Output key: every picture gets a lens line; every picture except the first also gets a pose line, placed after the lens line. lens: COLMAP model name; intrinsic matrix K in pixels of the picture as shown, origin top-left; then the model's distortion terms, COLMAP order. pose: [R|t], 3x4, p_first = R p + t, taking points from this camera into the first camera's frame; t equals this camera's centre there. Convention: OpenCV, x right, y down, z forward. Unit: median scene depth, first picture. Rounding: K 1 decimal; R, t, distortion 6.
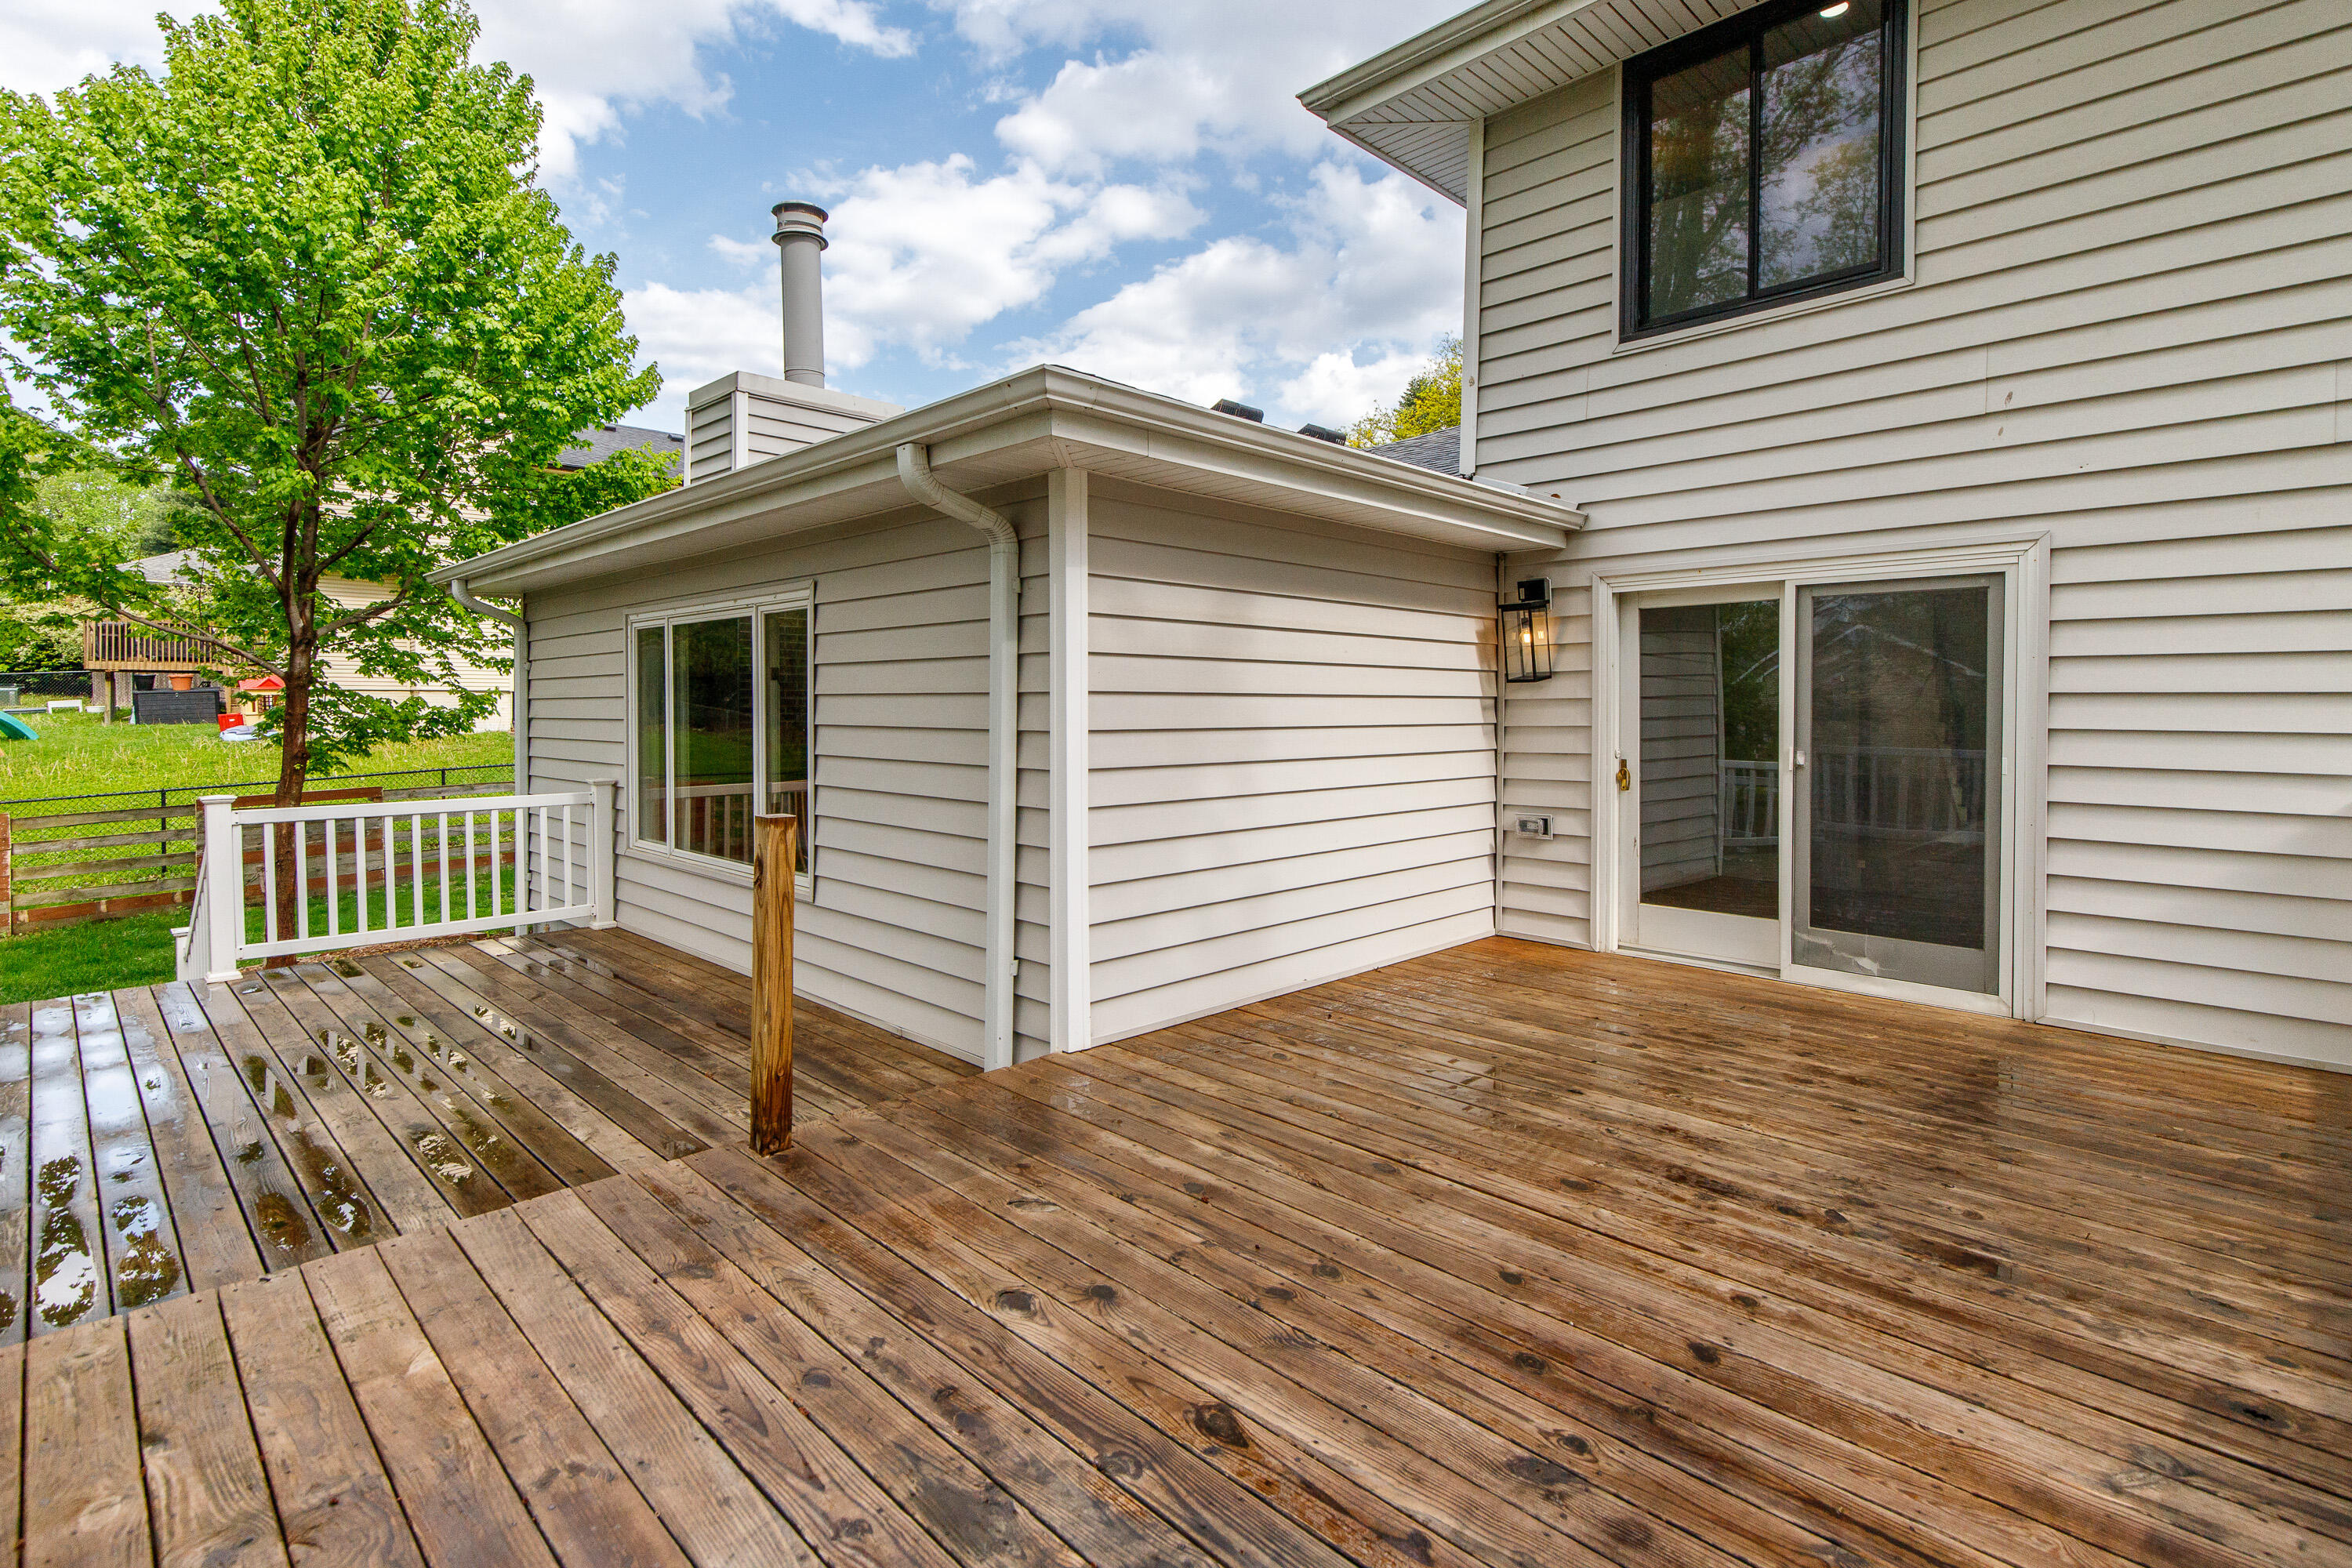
lens RADIAL K [[1085.7, 0, 1216.9], [0, 1085.7, 722.7], [0, 0, 1]] dist [0.001274, -0.000280]
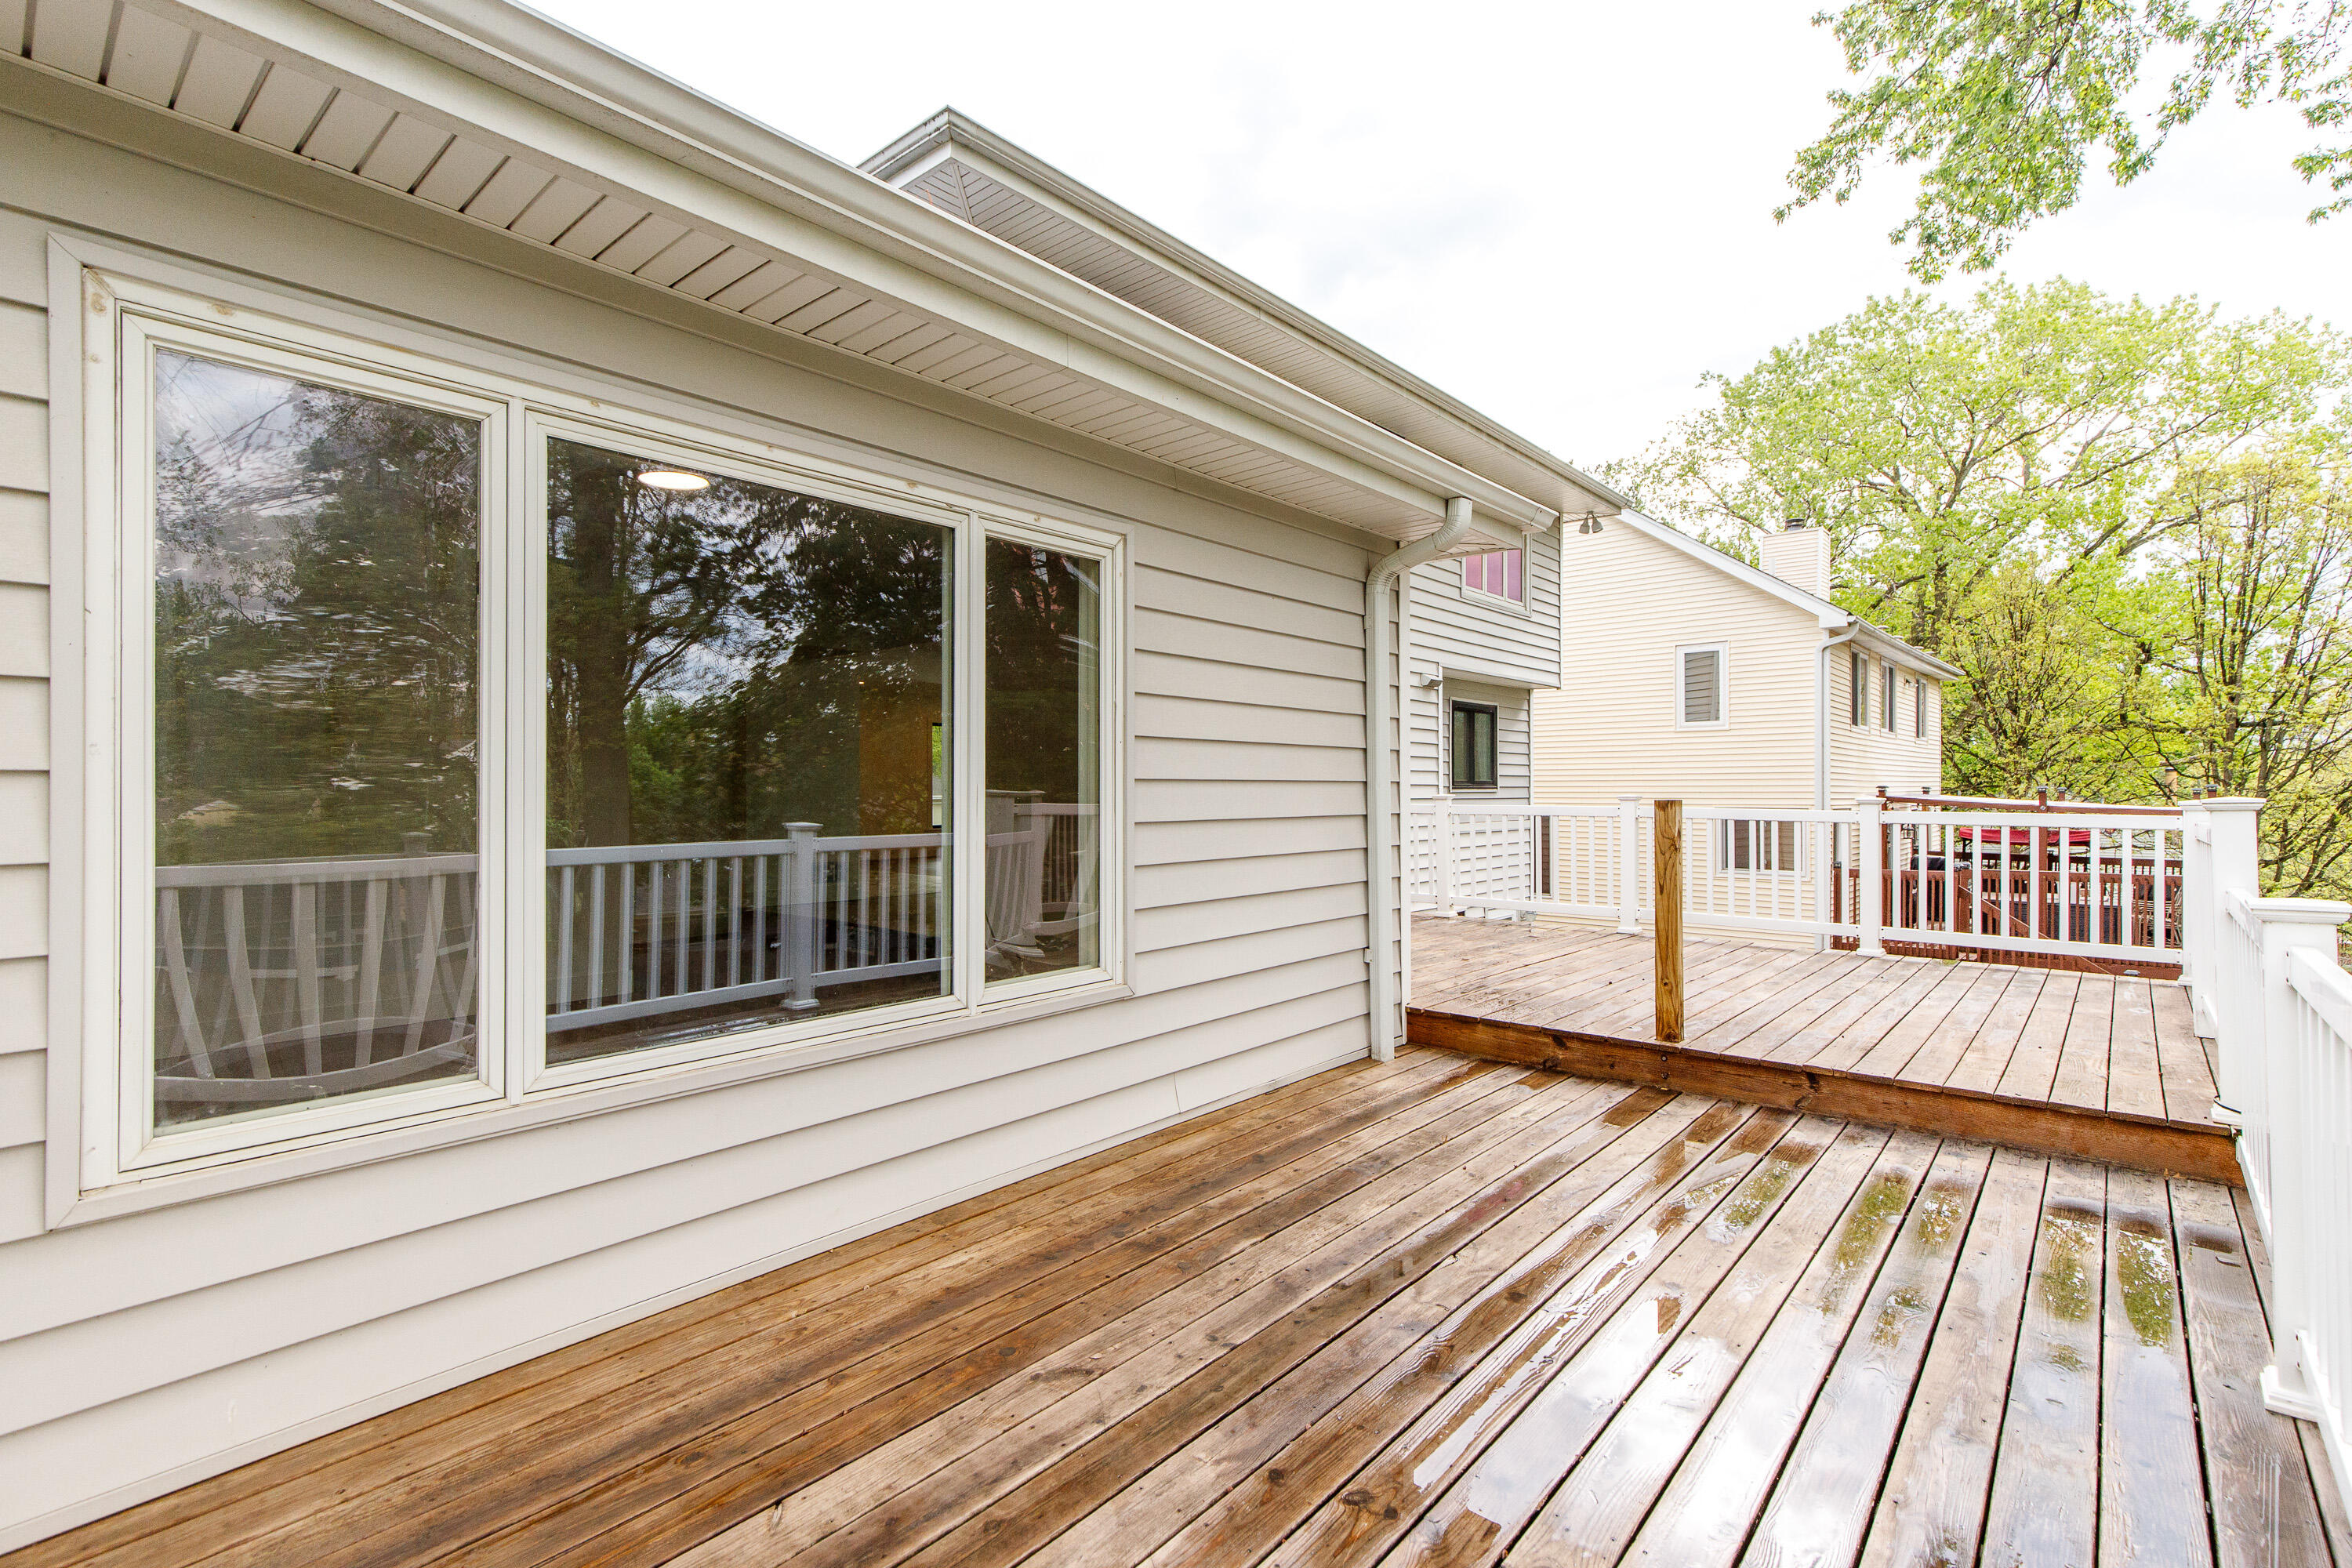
lens RADIAL K [[1085.7, 0, 1174.8], [0, 1085.7, 780.2], [0, 0, 1]] dist [0.001274, -0.000280]
pose [[-0.034553, 0.003507, 0.999397, -1.133370], [0.012093, 0.999922, -0.003091, 0.037735], [-0.999330, 0.011979, -0.034593, 1.071523]]
